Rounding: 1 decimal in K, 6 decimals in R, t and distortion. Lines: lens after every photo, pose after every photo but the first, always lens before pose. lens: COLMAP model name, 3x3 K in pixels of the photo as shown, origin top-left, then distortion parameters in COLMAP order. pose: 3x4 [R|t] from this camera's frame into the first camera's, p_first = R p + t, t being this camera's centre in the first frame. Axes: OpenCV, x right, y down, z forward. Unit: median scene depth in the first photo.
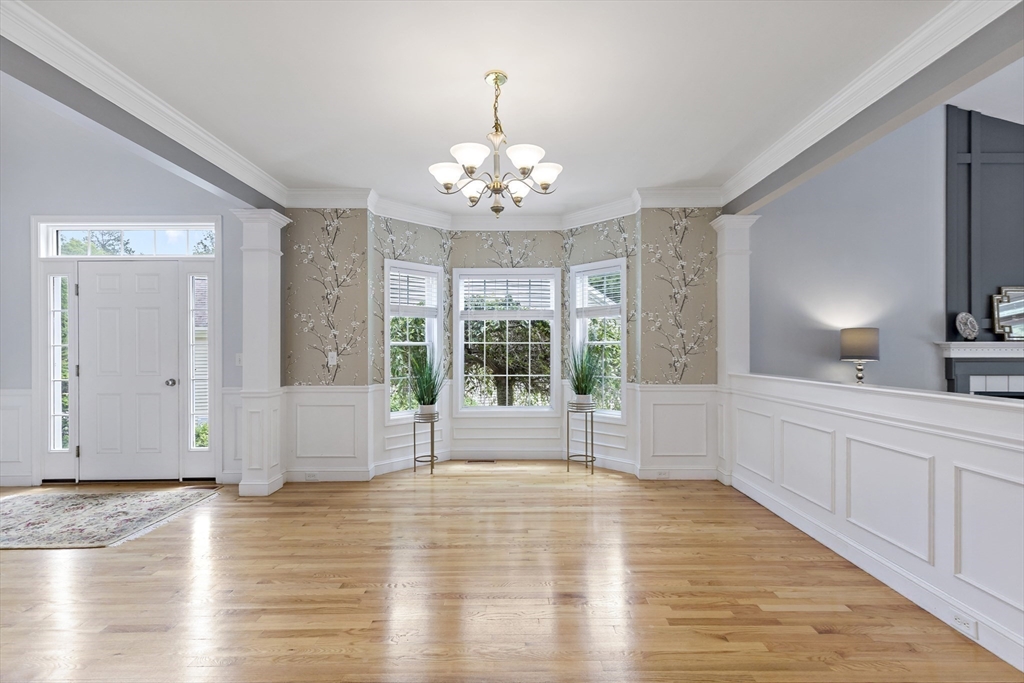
lens RADIAL K [[462.7, 0, 513.6], [0, 462.7, 350.4], [0, 0, 1]] dist [0.003551, 0.001730]
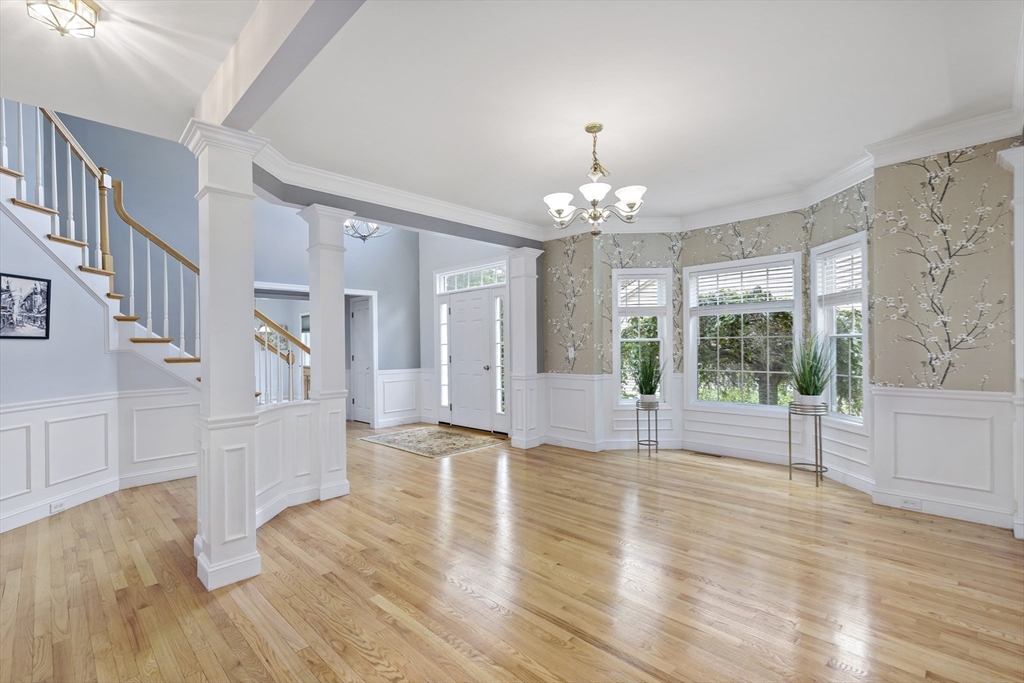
lens RADIAL K [[462.7, 0, 512.2], [0, 462.7, 347.2], [0, 0, 1]] dist [0.003551, 0.001730]
pose [[0.706741, -0.004301, -0.707459, 0.400956], [0.007179, 0.999974, 0.001093, -0.000771], [0.707436, -0.005852, 0.706754, -0.022945]]
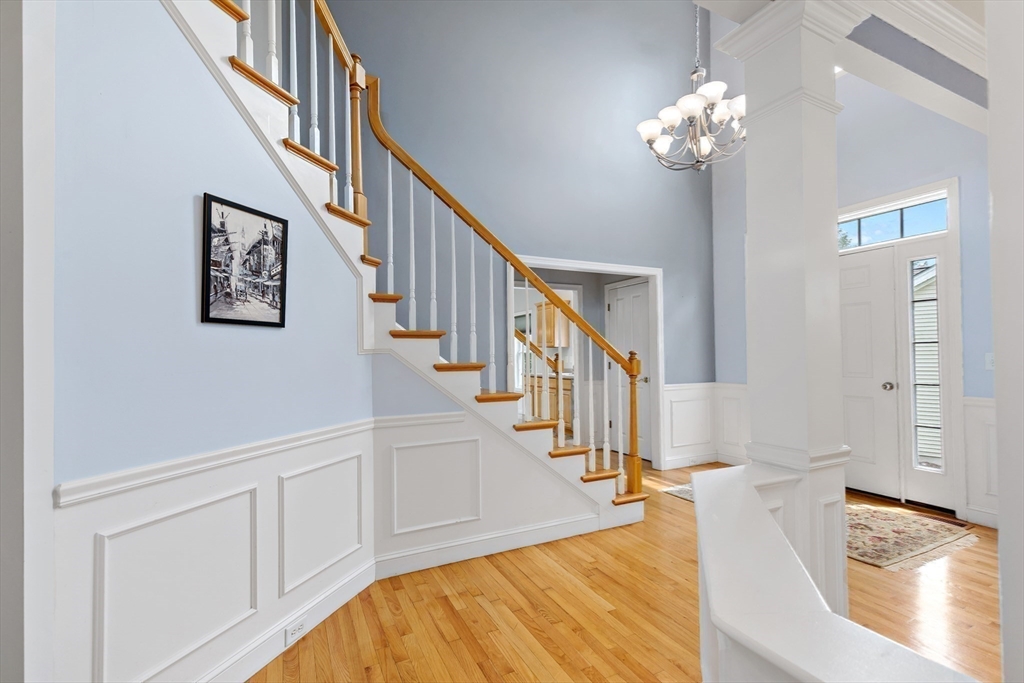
lens RADIAL K [[462.7, 0, 513.8], [0, 462.7, 353.6], [0, 0, 1]] dist [0.003551, 0.001730]
pose [[0.439556, -0.002681, -0.898211, -0.261942], [0.002809, 0.999995, -0.001610, 0.006942], [0.898211, -0.001816, 0.439562, -0.018670]]
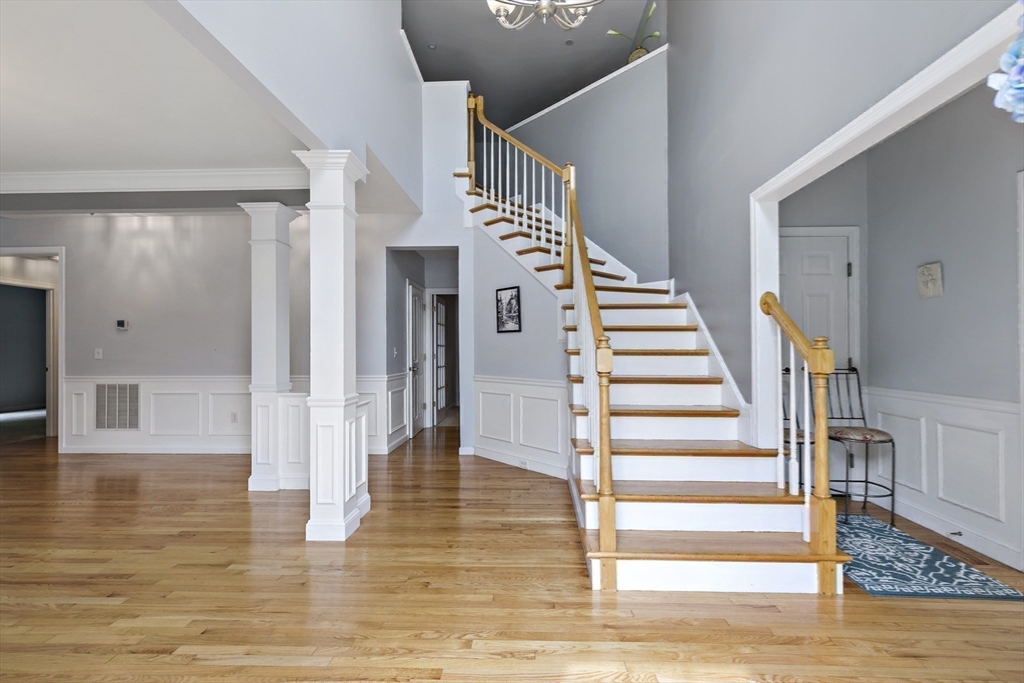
lens RADIAL K [[462.7, 0, 521.6], [0, 462.7, 345.1], [0, 0, 1]] dist [0.003551, 0.001730]
pose [[-0.999555, 0.008665, 0.028550, -0.807343], [0.008639, 0.999962, -0.001044, 0.011521], [-0.028558, -0.000797, -0.999592, 1.052673]]
